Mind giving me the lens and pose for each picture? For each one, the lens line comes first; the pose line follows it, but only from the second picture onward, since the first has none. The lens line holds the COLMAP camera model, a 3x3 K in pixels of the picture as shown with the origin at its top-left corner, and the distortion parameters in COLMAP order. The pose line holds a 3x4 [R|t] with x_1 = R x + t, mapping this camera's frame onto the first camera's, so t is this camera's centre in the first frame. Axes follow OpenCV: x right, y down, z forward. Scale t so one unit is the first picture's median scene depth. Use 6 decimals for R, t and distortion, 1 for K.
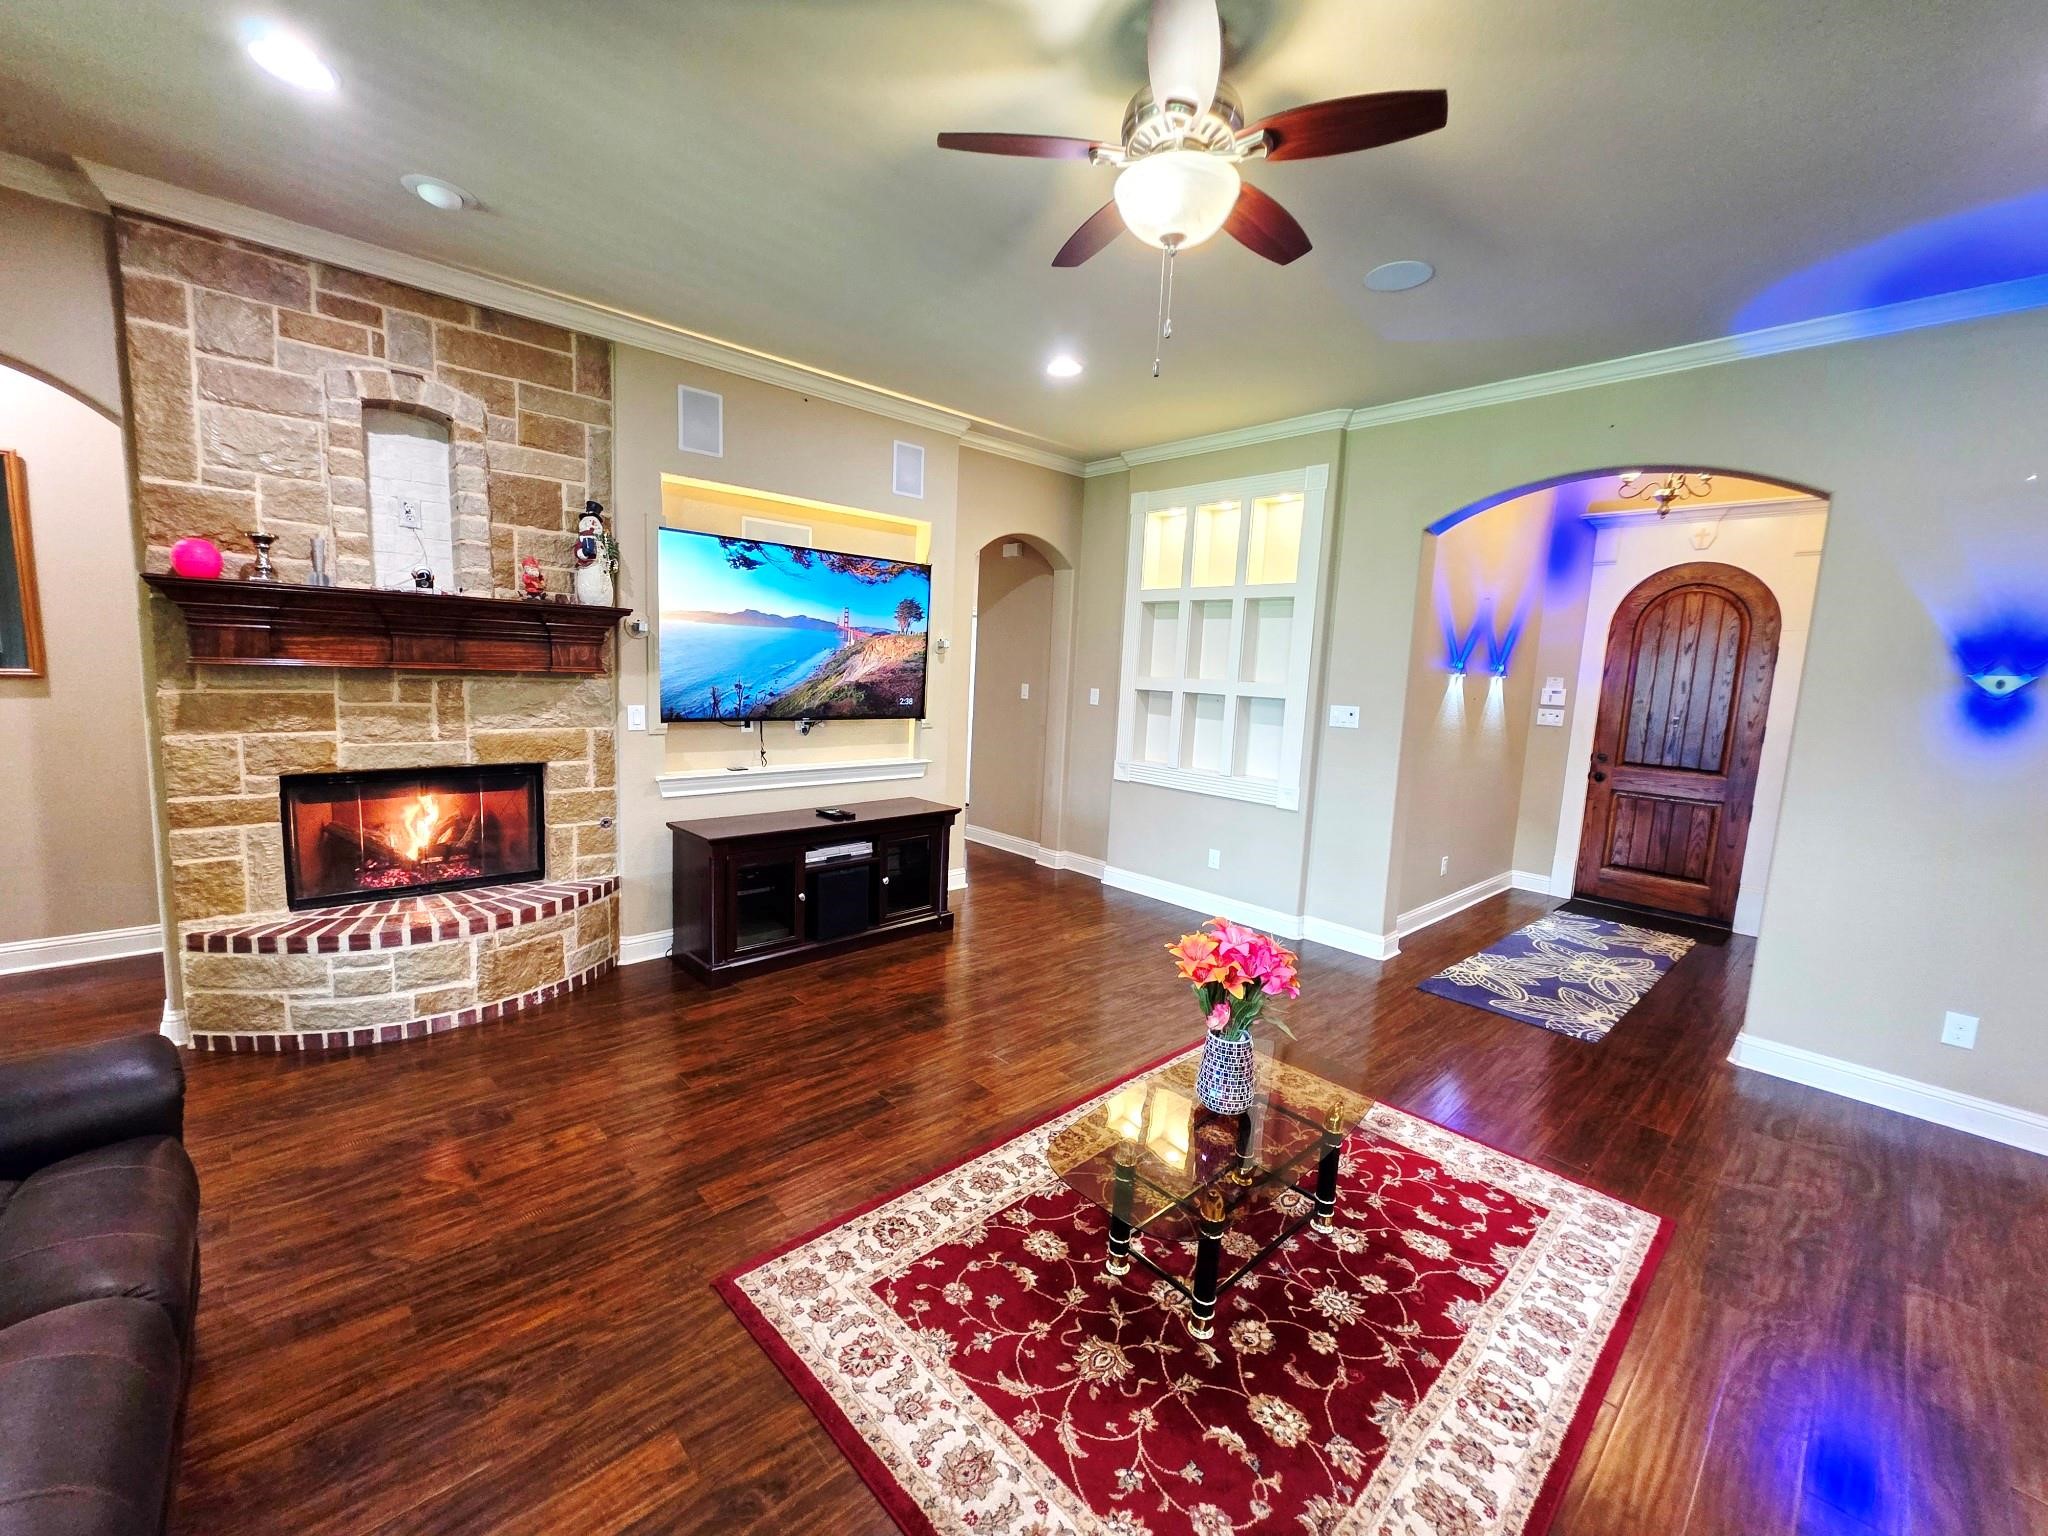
lens RADIAL K [[824.8, 0, 1011.8], [0, 824.8, 761.3], [0, 0, 1]] dist [0.003383, -0.001070]
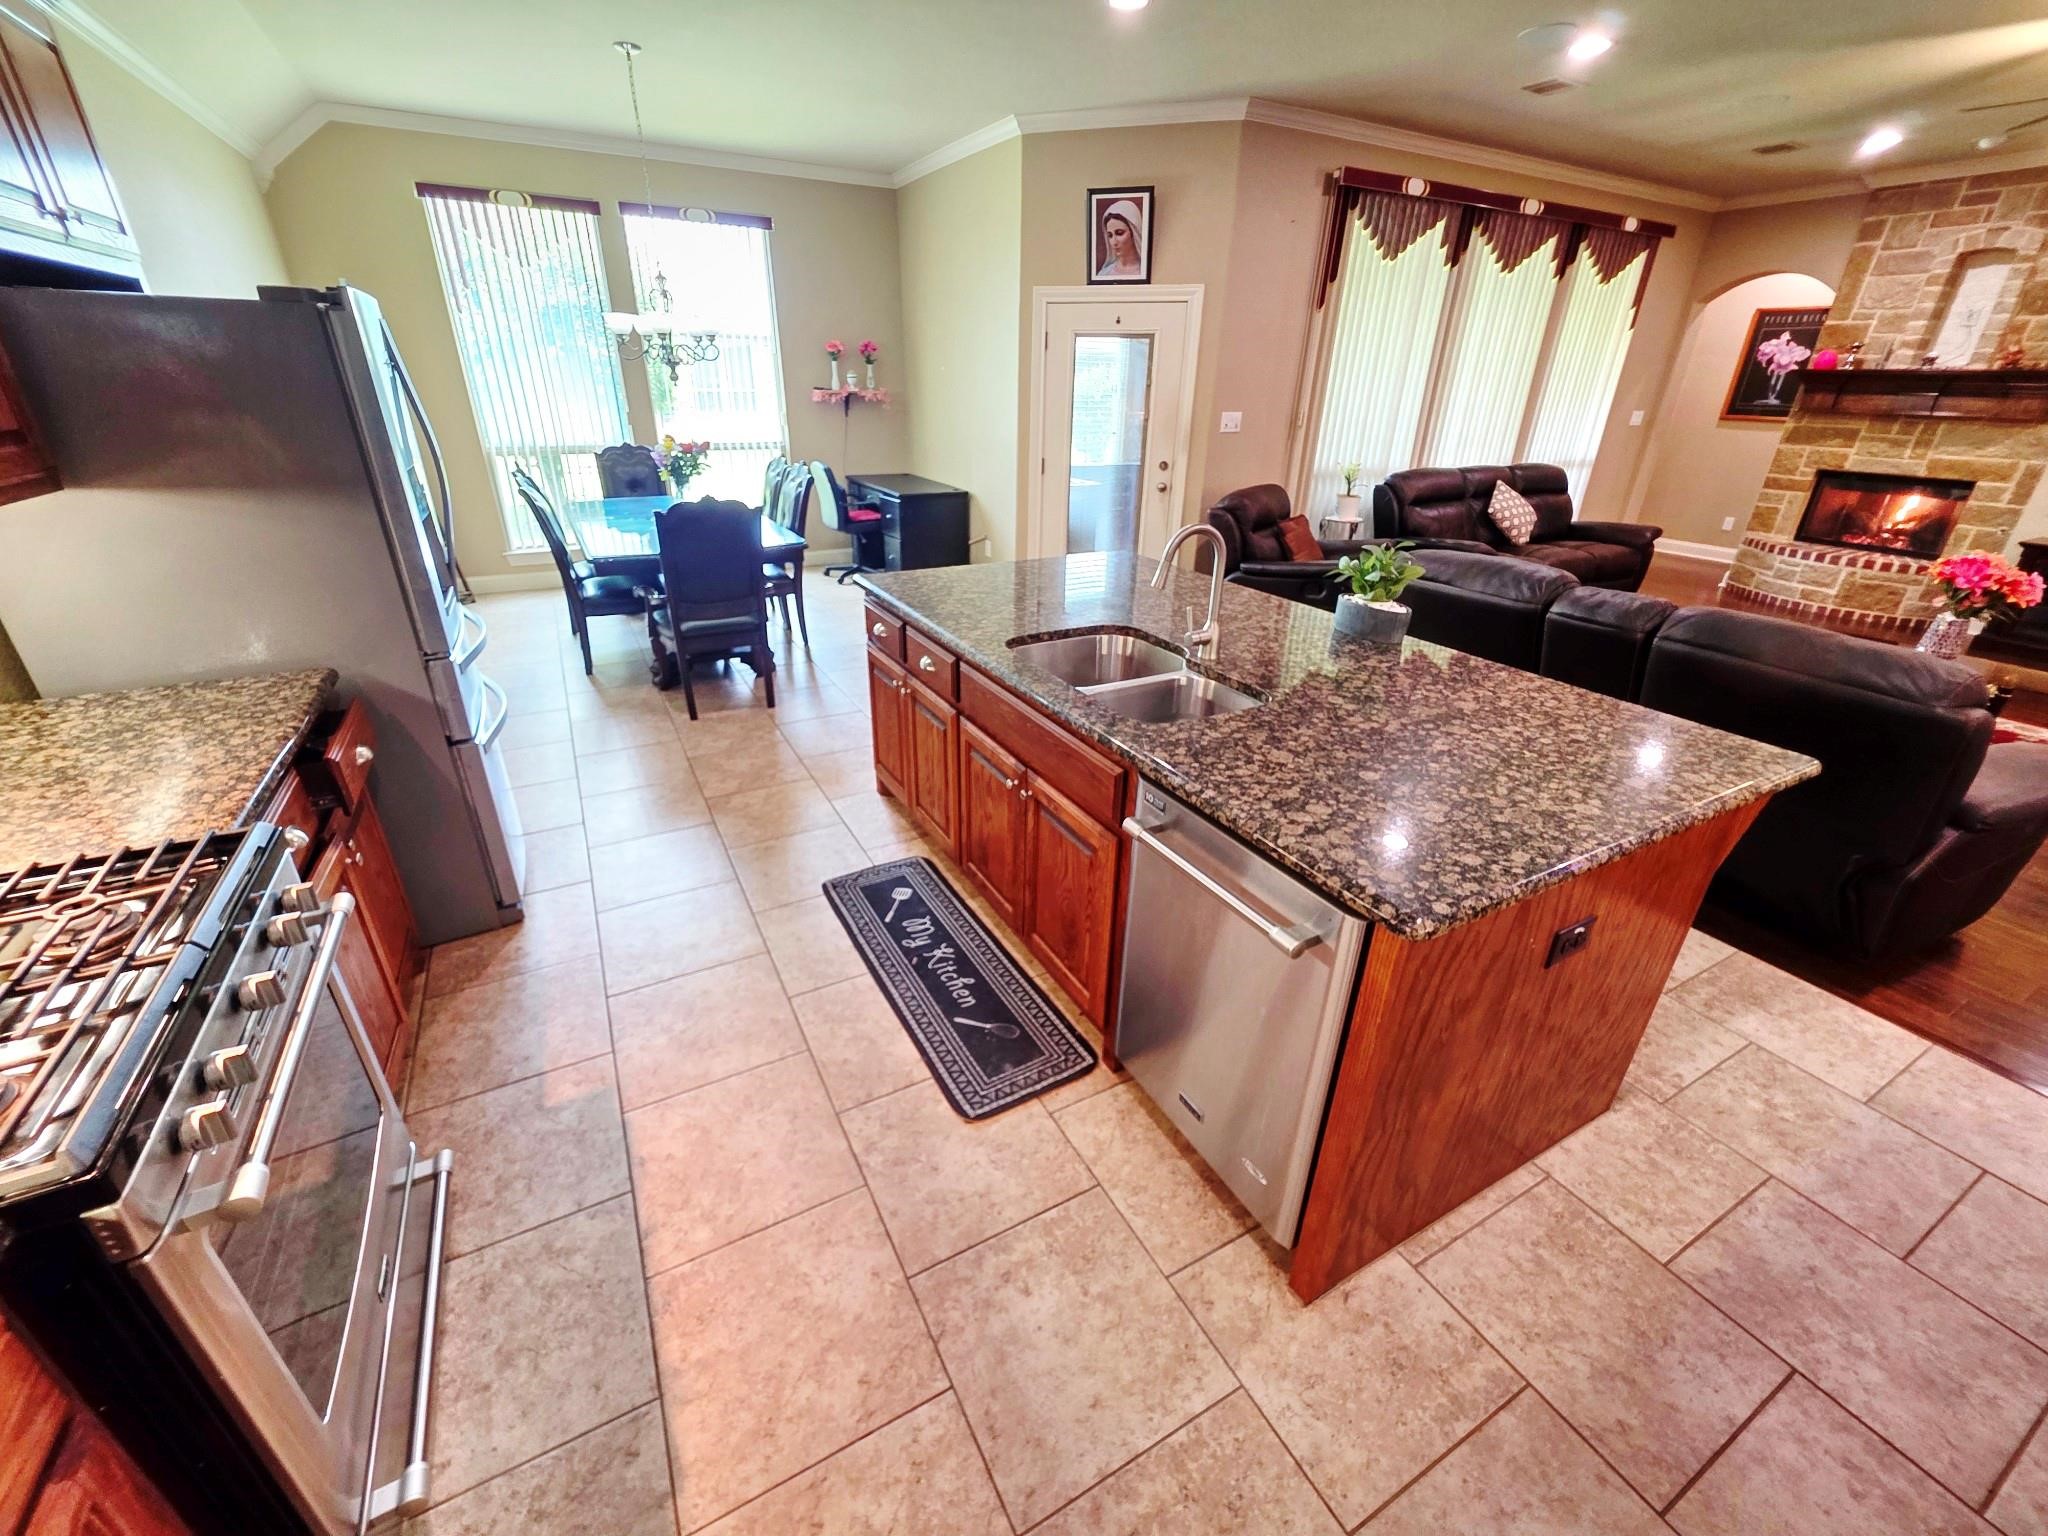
lens RADIAL K [[824.8, 0, 1016.4], [0, 824.8, 764.6], [0, 0, 1]] dist [0.003383, -0.001070]
pose [[-0.253621, 0.368493, -0.894366, 1.682196], [-0.148187, 0.898881, 0.412375, 0.119758], [0.955885, 0.237121, -0.173369, -0.372957]]
